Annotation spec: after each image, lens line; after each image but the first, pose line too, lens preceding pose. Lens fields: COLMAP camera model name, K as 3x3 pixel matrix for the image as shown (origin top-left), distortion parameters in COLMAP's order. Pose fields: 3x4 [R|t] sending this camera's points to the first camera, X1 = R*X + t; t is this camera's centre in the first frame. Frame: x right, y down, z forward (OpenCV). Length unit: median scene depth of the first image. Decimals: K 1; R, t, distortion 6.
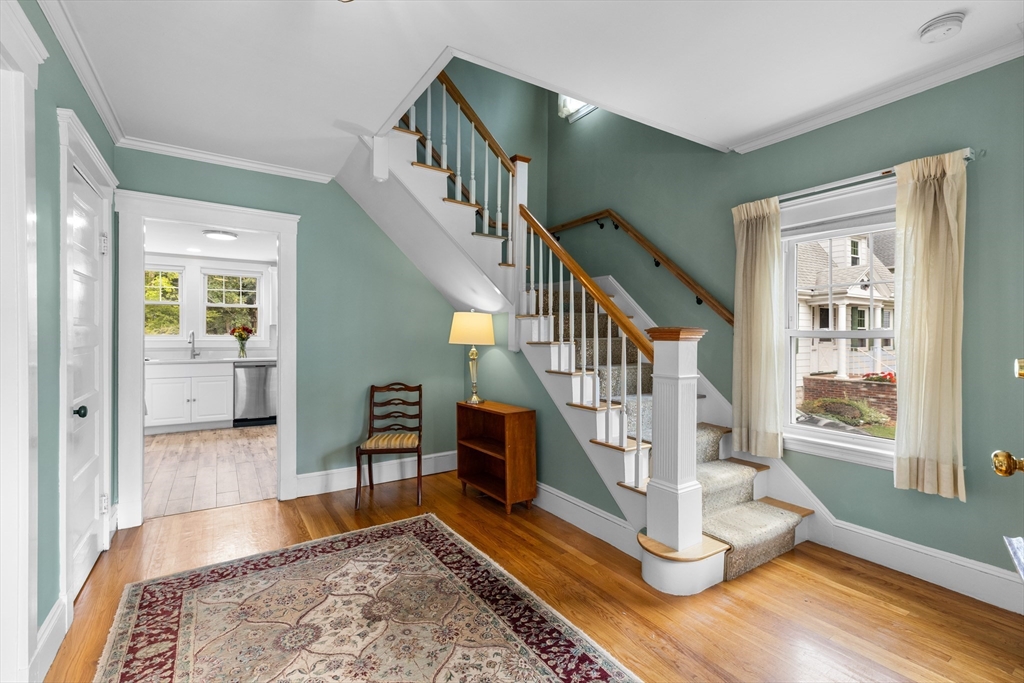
lens RADIAL K [[455.8, 0, 509.6], [0, 455.8, 340.4], [0, 0, 1]] dist [0.003610, 0.000327]
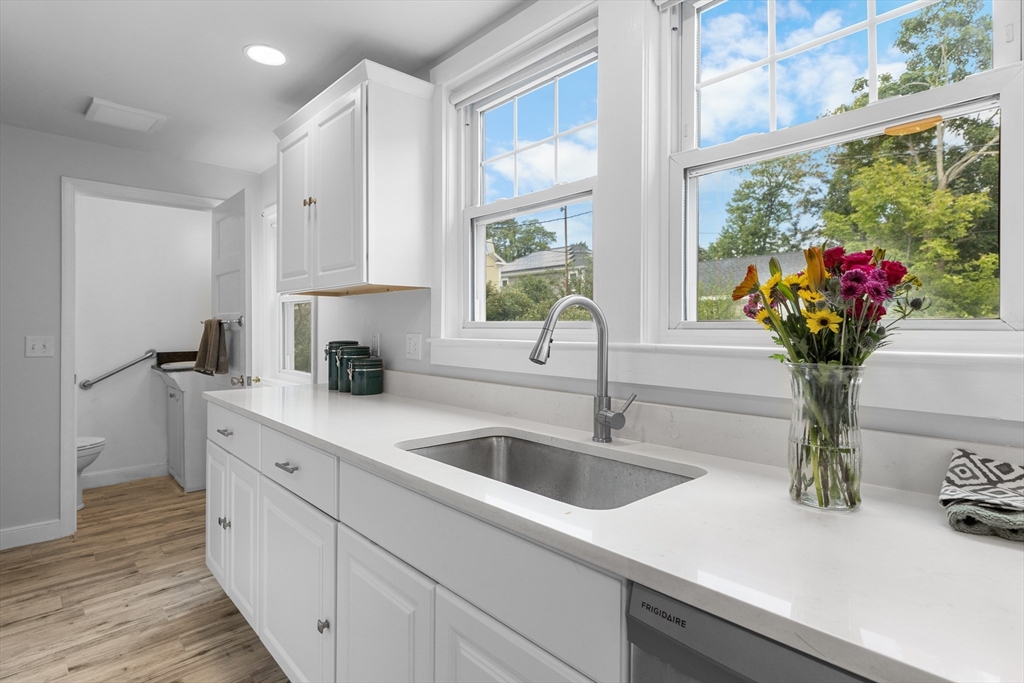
lens RADIAL K [[522.1, 0, 512.9], [0, 522.1, 327.2], [0, 0, 1]] dist [-0.005181, 0.001728]
pose [[0.175179, -0.008477, -0.984500, -1.074514], [-0.009327, 0.999904, -0.010269, -0.014673], [0.984492, 0.010982, 0.175083, 2.075850]]
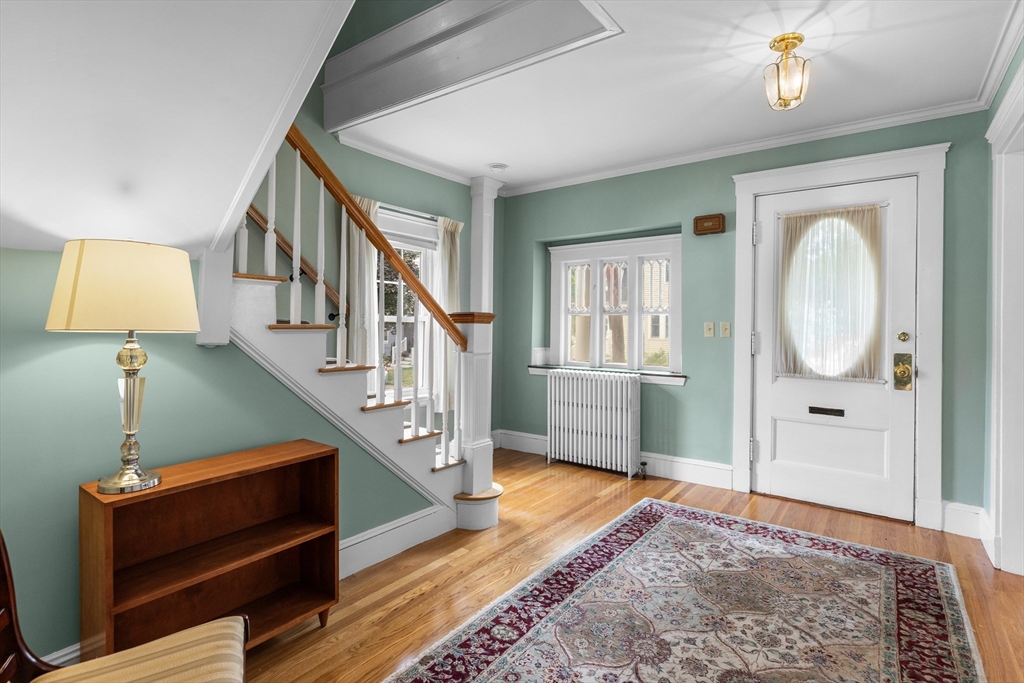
lens RADIAL K [[503.2, 0, 511.9], [0, 503.2, 324.0], [0, 0, 1]] dist [-0.002463, -0.000219]
pose [[-0.344092, -0.000817, 0.938935, -0.786926], [-0.002993, 0.999995, -0.000227, 0.001482], [-0.938931, -0.002888, -0.344093, 1.156583]]
